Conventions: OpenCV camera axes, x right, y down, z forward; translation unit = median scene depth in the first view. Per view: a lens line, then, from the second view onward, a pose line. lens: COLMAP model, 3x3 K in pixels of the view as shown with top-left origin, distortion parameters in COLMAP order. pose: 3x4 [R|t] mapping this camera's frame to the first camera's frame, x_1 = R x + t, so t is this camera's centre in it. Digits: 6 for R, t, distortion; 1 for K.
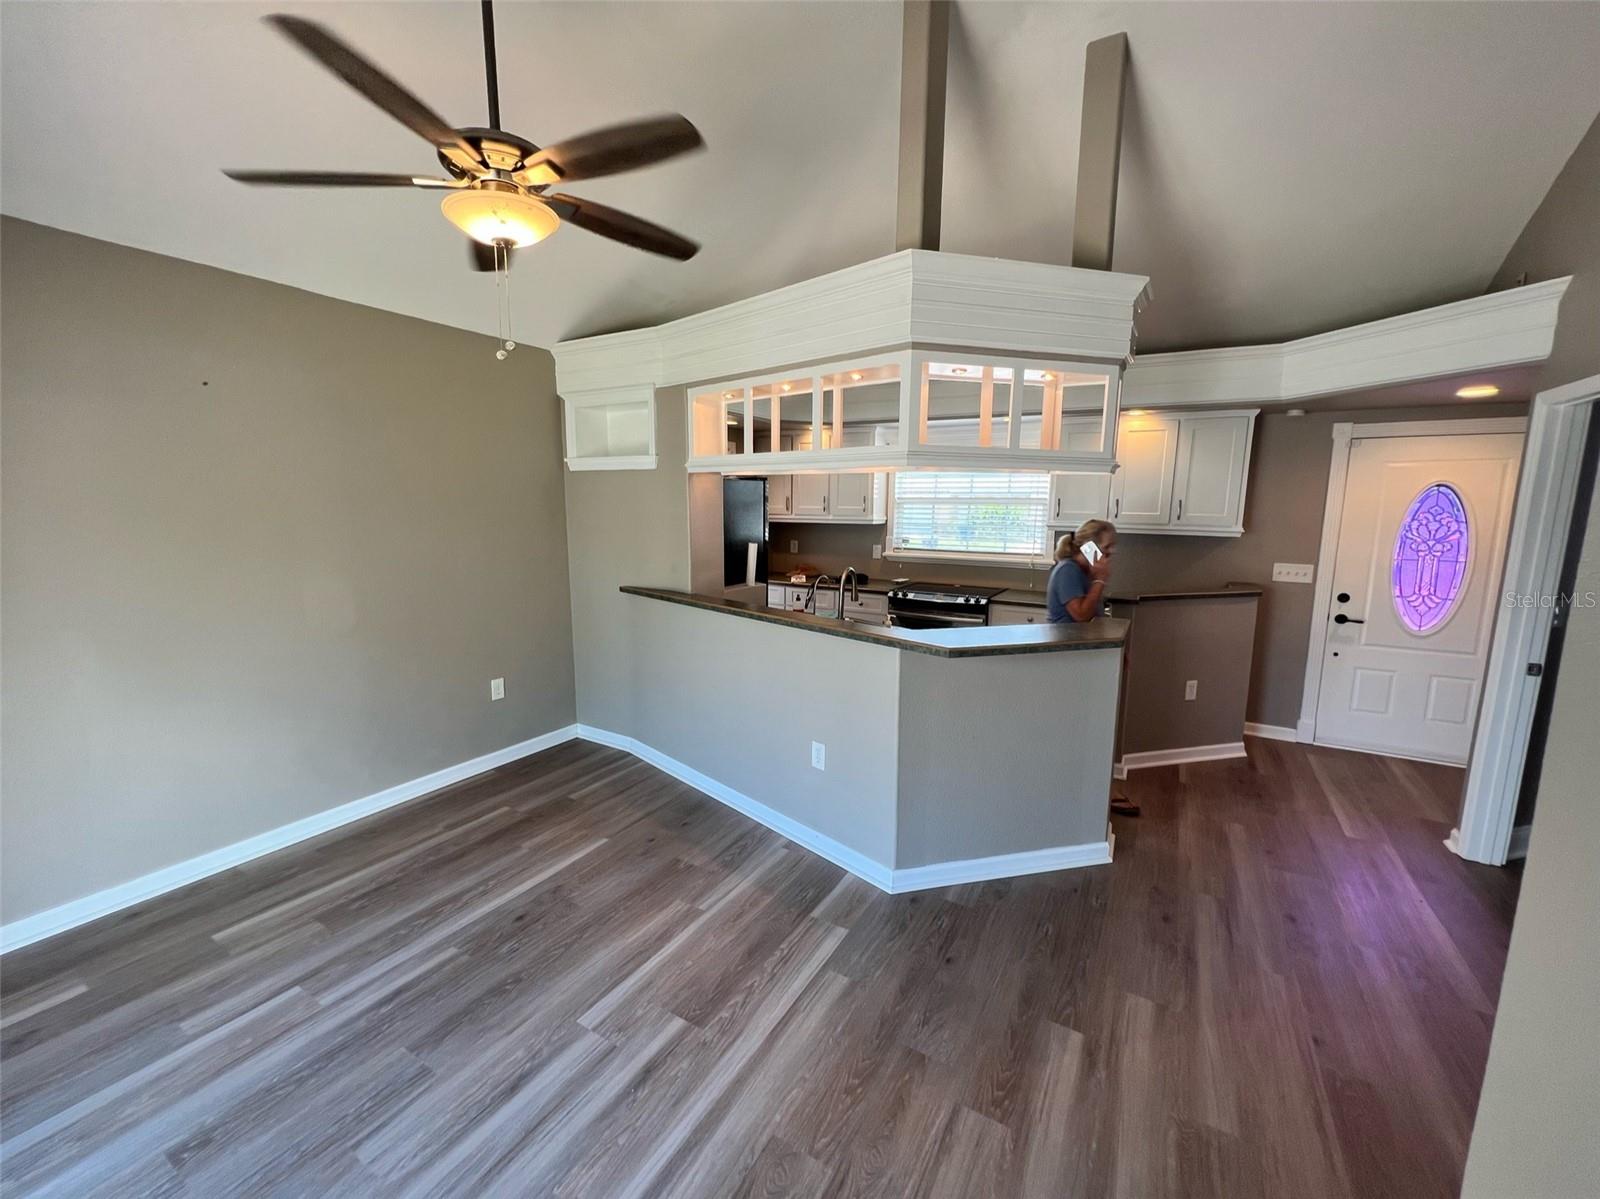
lens RADIAL K [[645.6, 0, 795.6], [0, 645.6, 598.6], [0, 0, 1]] dist [0.000878, -0.000067]
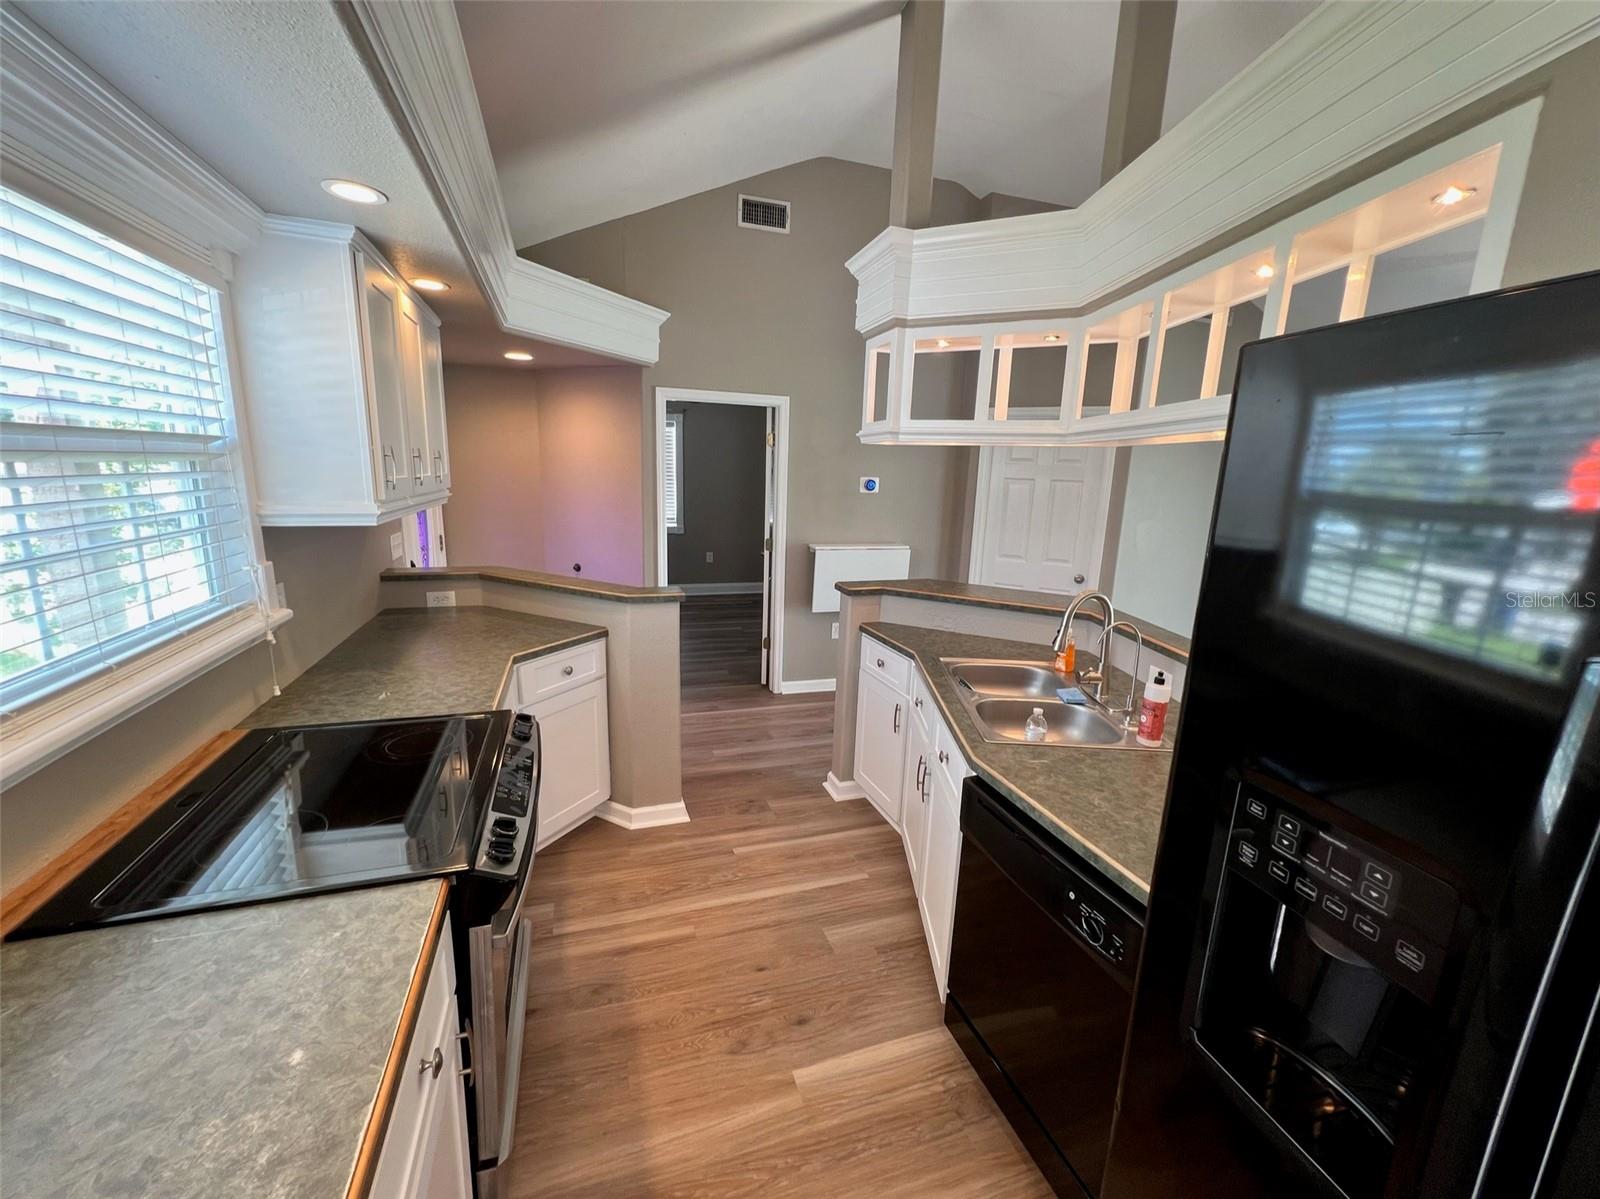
lens RADIAL K [[645.6, 0, 800.4], [0, 645.6, 591.2], [0, 0, 1]] dist [0.000878, -0.000067]
pose [[-0.759515, -0.162055, 0.629980, -0.127690], [0.053771, 0.949515, 0.309079, -0.347549], [-0.648263, 0.268624, -0.712458, 2.187462]]
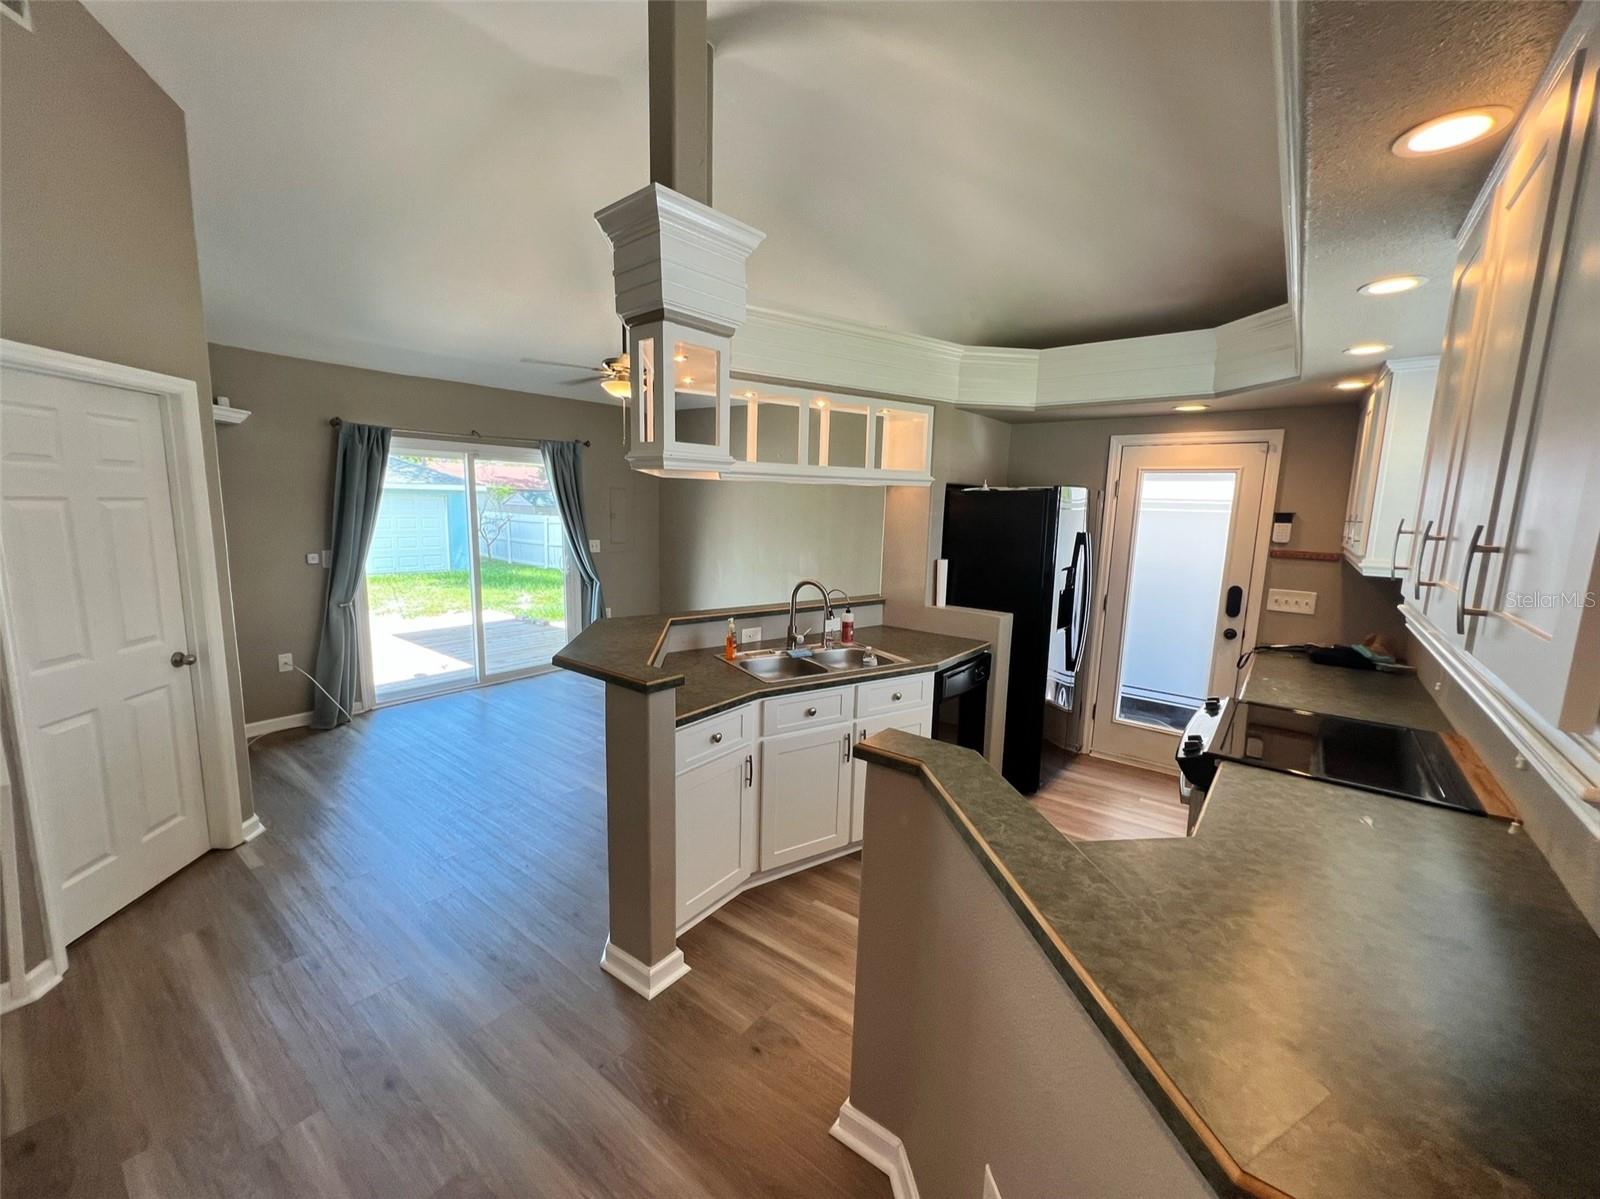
lens RADIAL K [[645.6, 0, 798.7], [0, 645.6, 596.2], [0, 0, 1]] dist [0.000878, -0.000067]
pose [[-0.124672, 0.130444, -0.983586, 1.400057], [-0.175894, 0.972713, 0.151297, -0.225826], [0.976483, 0.191869, -0.098325, 1.461468]]
